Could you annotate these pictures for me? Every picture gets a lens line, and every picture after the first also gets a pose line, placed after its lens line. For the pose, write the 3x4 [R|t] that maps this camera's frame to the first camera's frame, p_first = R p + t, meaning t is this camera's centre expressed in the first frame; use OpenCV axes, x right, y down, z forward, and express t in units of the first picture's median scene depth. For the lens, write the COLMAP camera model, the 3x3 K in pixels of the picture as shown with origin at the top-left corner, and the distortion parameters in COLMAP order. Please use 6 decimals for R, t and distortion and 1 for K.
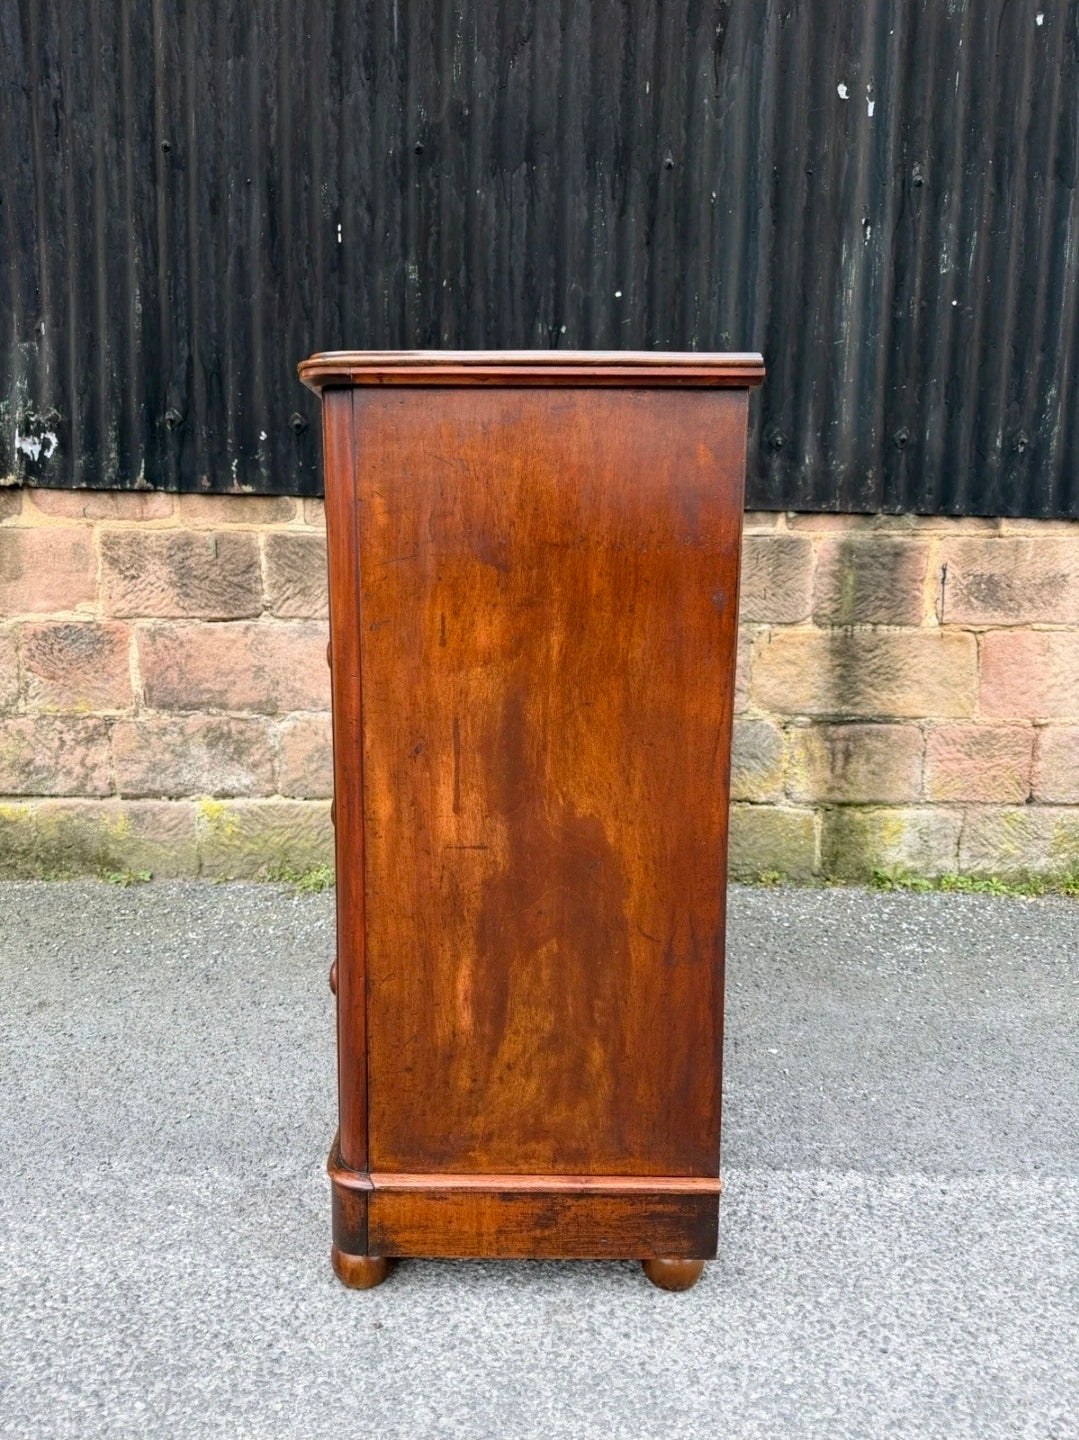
lens RADIAL K [[1026.2, 0, 539.6], [0, 1026.2, 722.3], [0, 0, 1]] dist [0.003922, -0.015389]
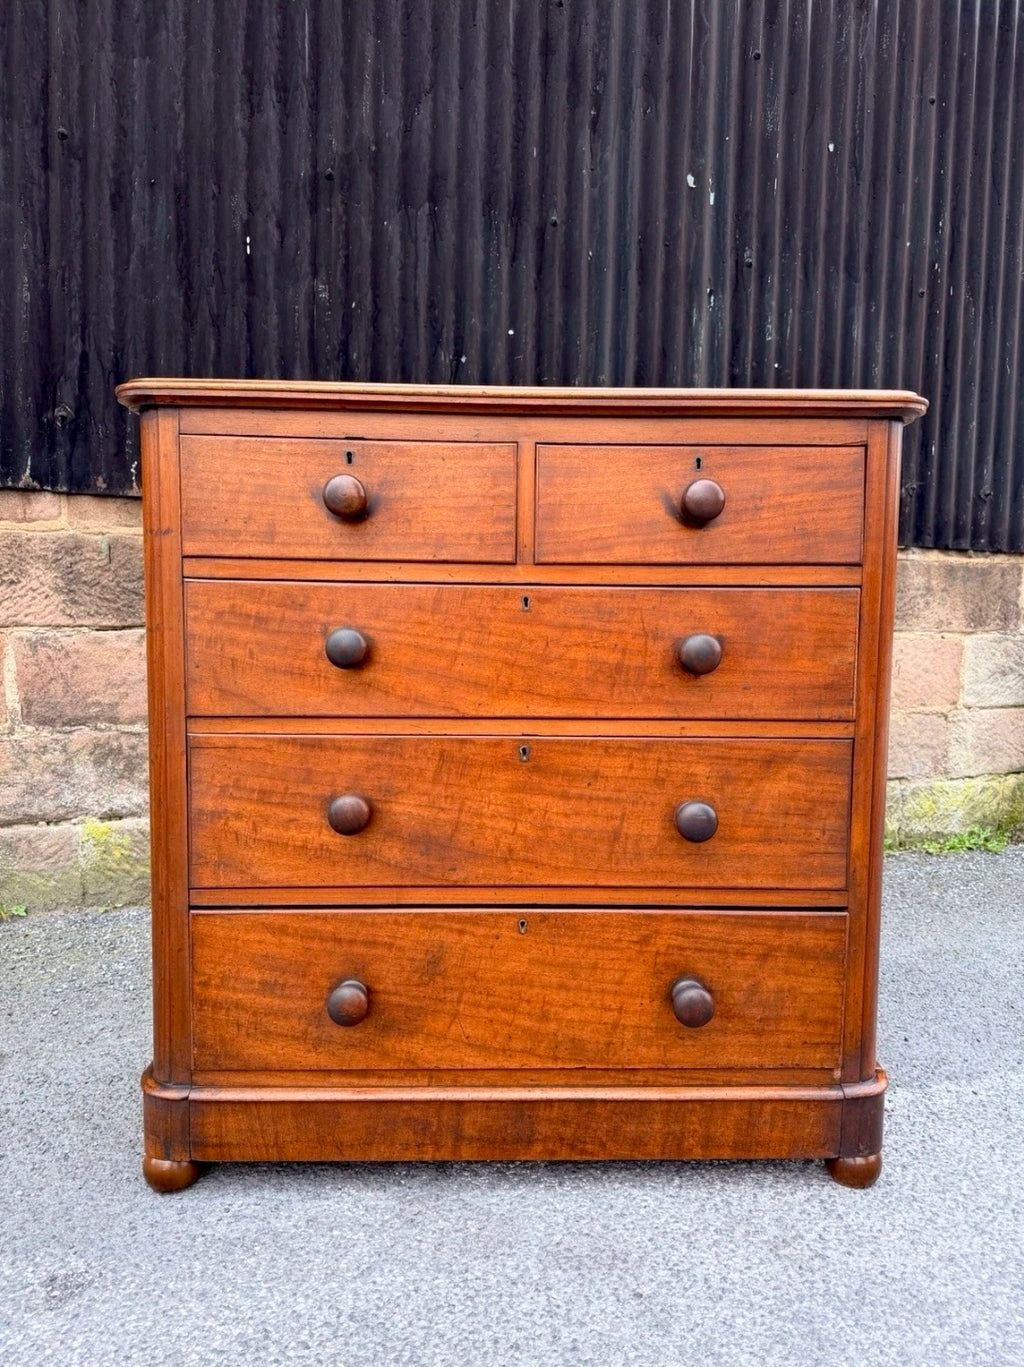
lens RADIAL K [[974.2, 0, 516.8], [0, 974.2, 685.6], [0, 0, 1]] dist [0.003922, -0.015389]
pose [[0.947387, -0.018871, 0.319534, -0.254632], [0.037637, 0.997903, -0.052656, 0.014067], [-0.317870, 0.061912, 0.946111, 0.039296]]
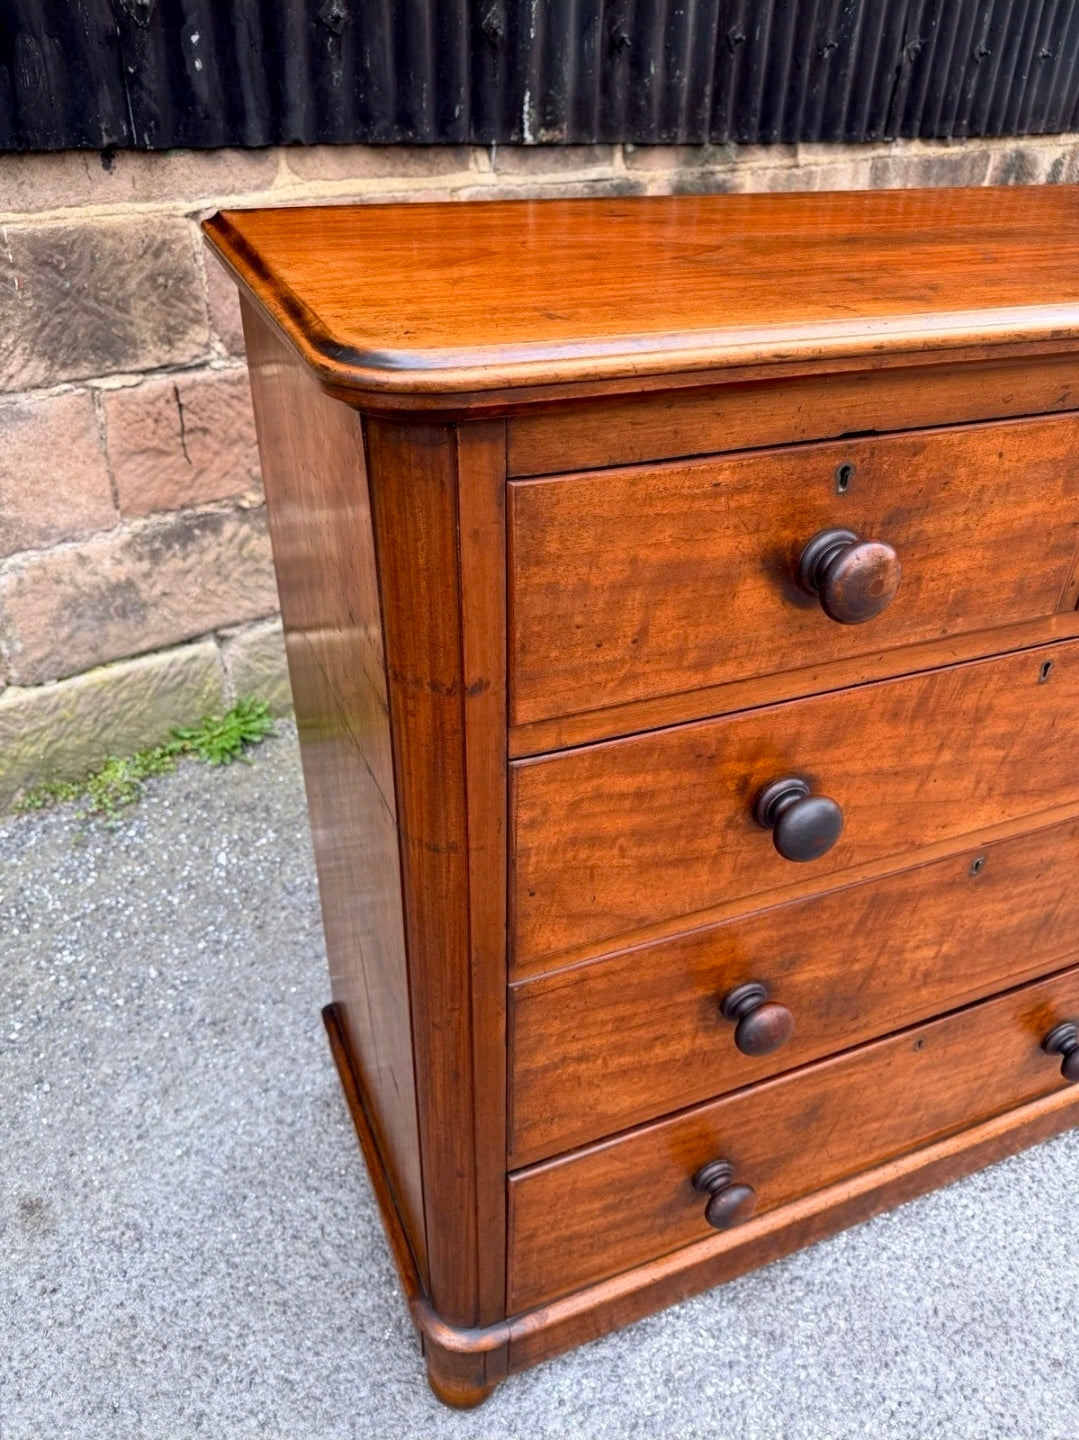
lens RADIAL K [[1026.2, 0, 540.0], [0, 1026.2, 726.9], [0, 0, 1]] dist [0.003922, -0.015389]
pose [[0.769196, -0.346240, 0.537080, -0.376513], [0.069372, 0.880763, 0.468449, -0.189654], [-0.635236, -0.323071, 0.701499, 0.370393]]
